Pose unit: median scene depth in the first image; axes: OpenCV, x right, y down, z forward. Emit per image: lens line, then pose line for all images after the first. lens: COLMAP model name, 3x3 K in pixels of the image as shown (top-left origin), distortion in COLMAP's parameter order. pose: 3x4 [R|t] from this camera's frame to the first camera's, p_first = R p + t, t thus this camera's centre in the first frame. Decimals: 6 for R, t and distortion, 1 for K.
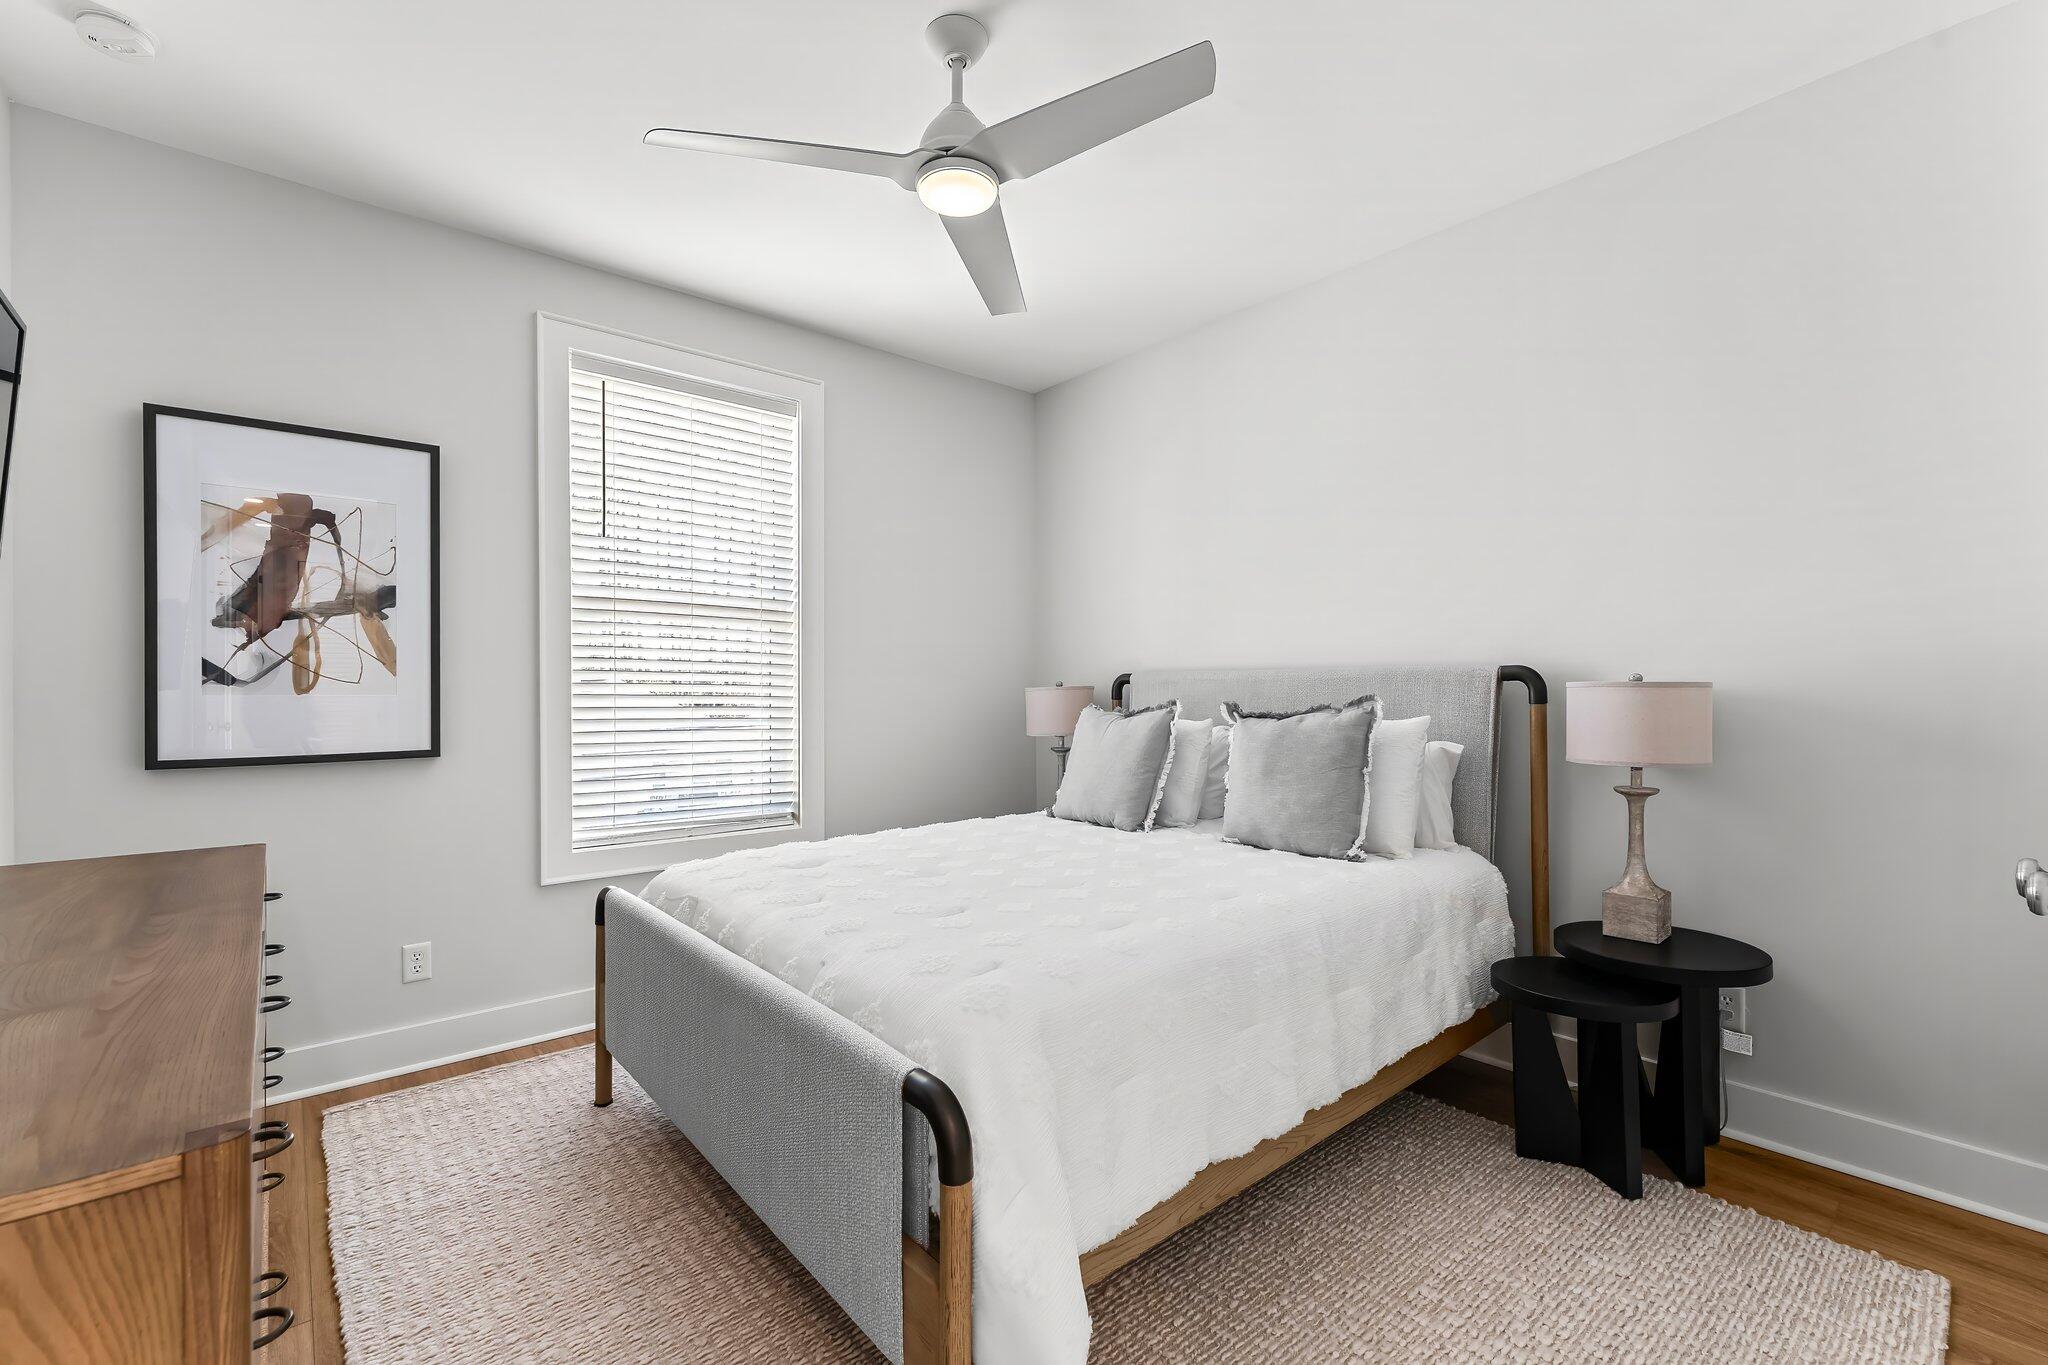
lens RADIAL K [[861.7, 0, 1020.8], [0, 861.7, 693.1], [0, 0, 1]] dist [0.002489, 0.000409]
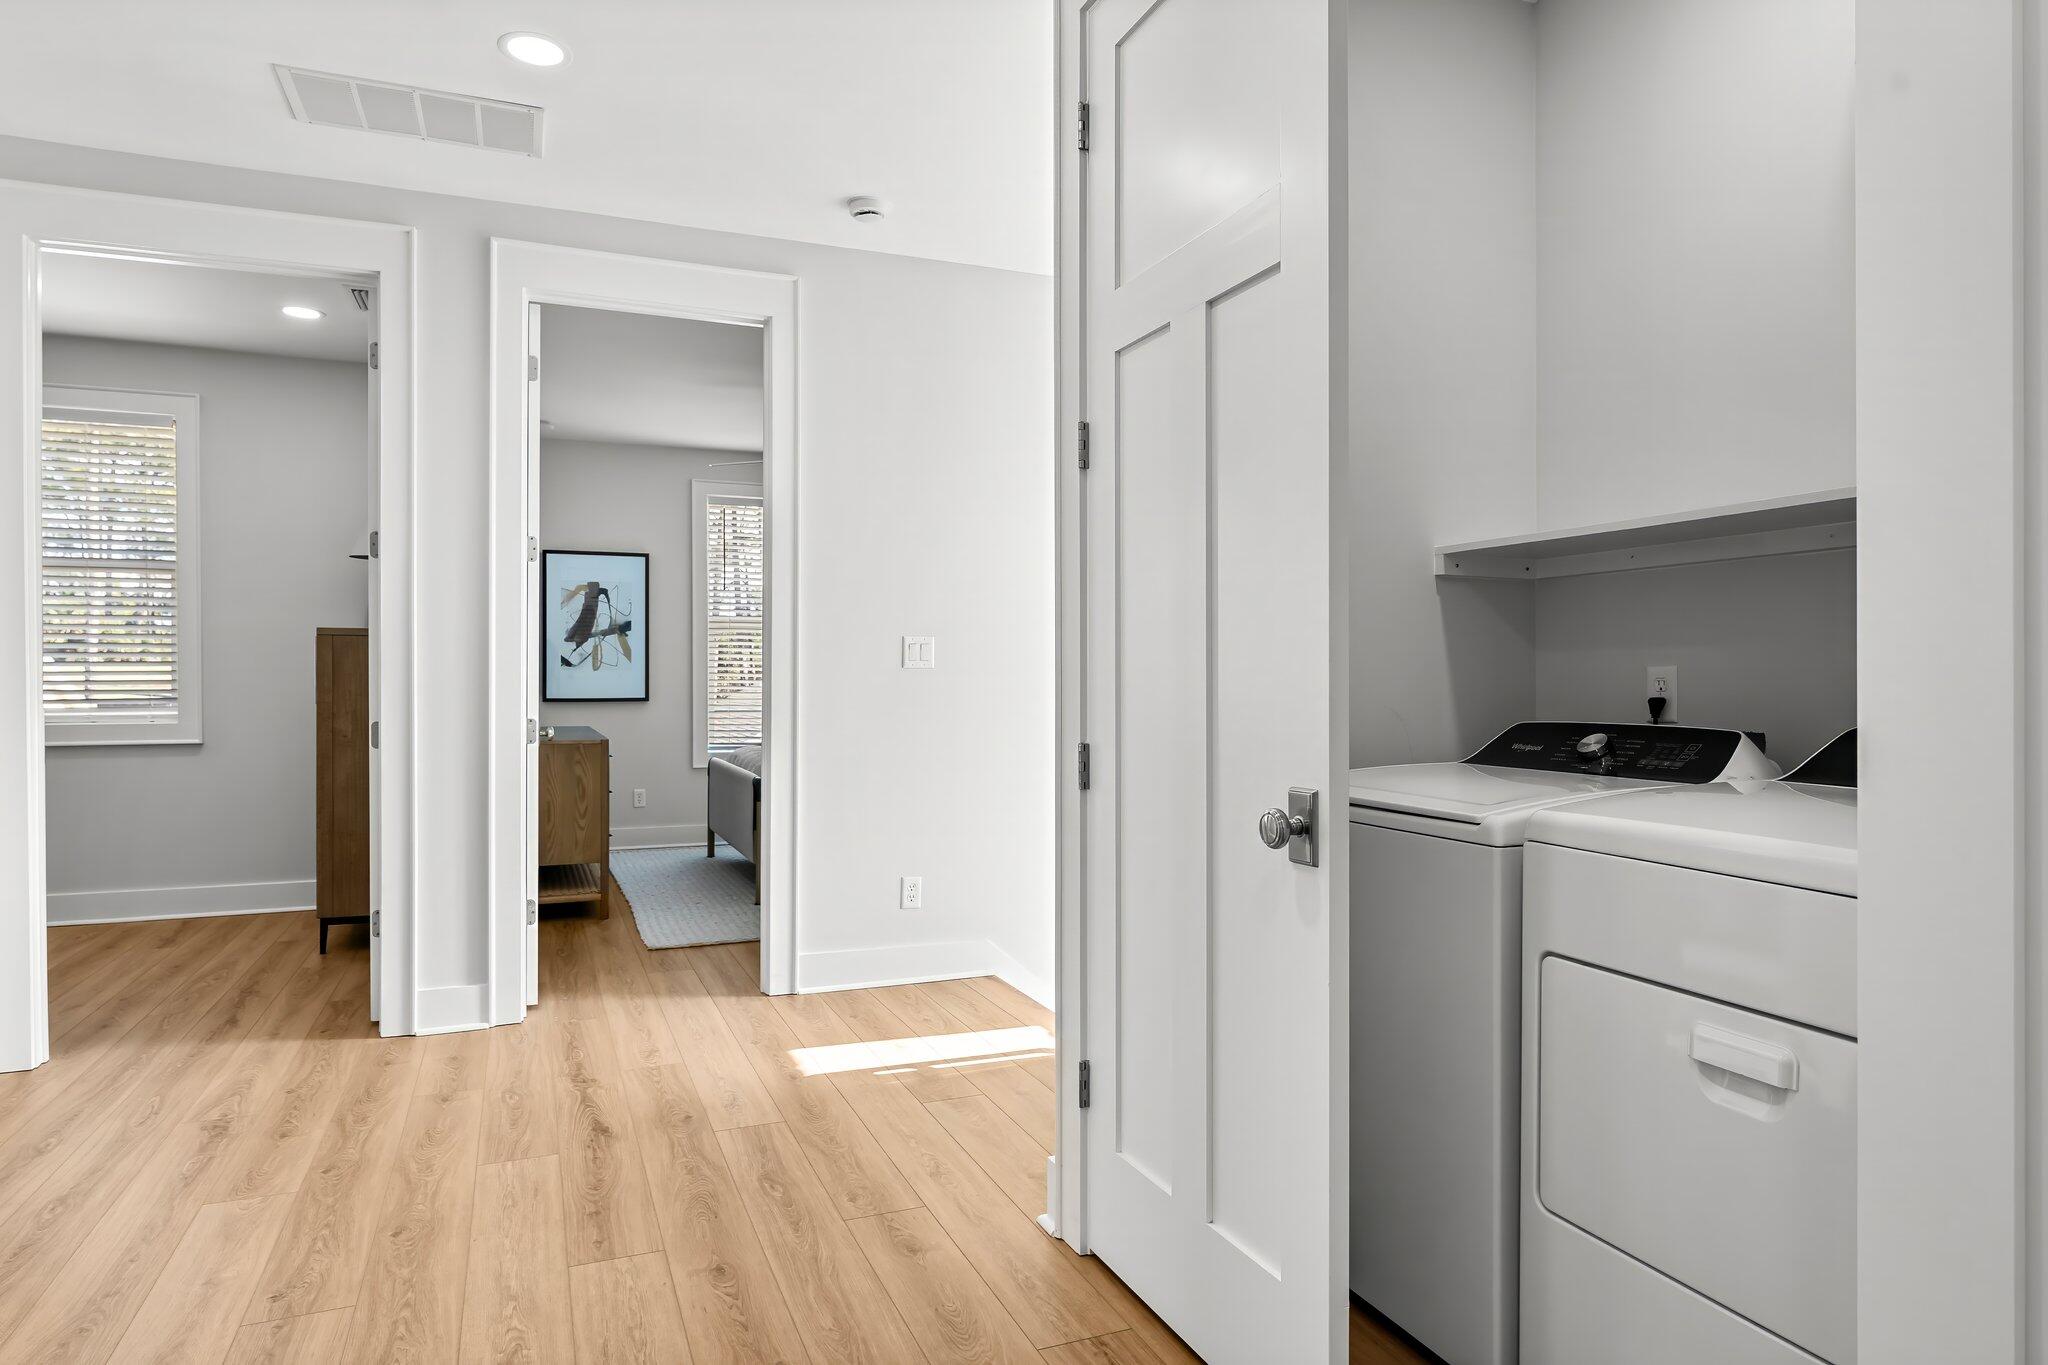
lens RADIAL K [[1198.4, 0, 1023.9], [0, 1198.4, 677.5], [0, 0, 1]] dist [0.000596, 0.000076]
pose [[0.953500, 0.003676, -0.301369, 1.155755], [-0.003077, 0.999992, 0.002464, 0.007632], [0.301376, -0.001422, 0.953504, -1.617265]]
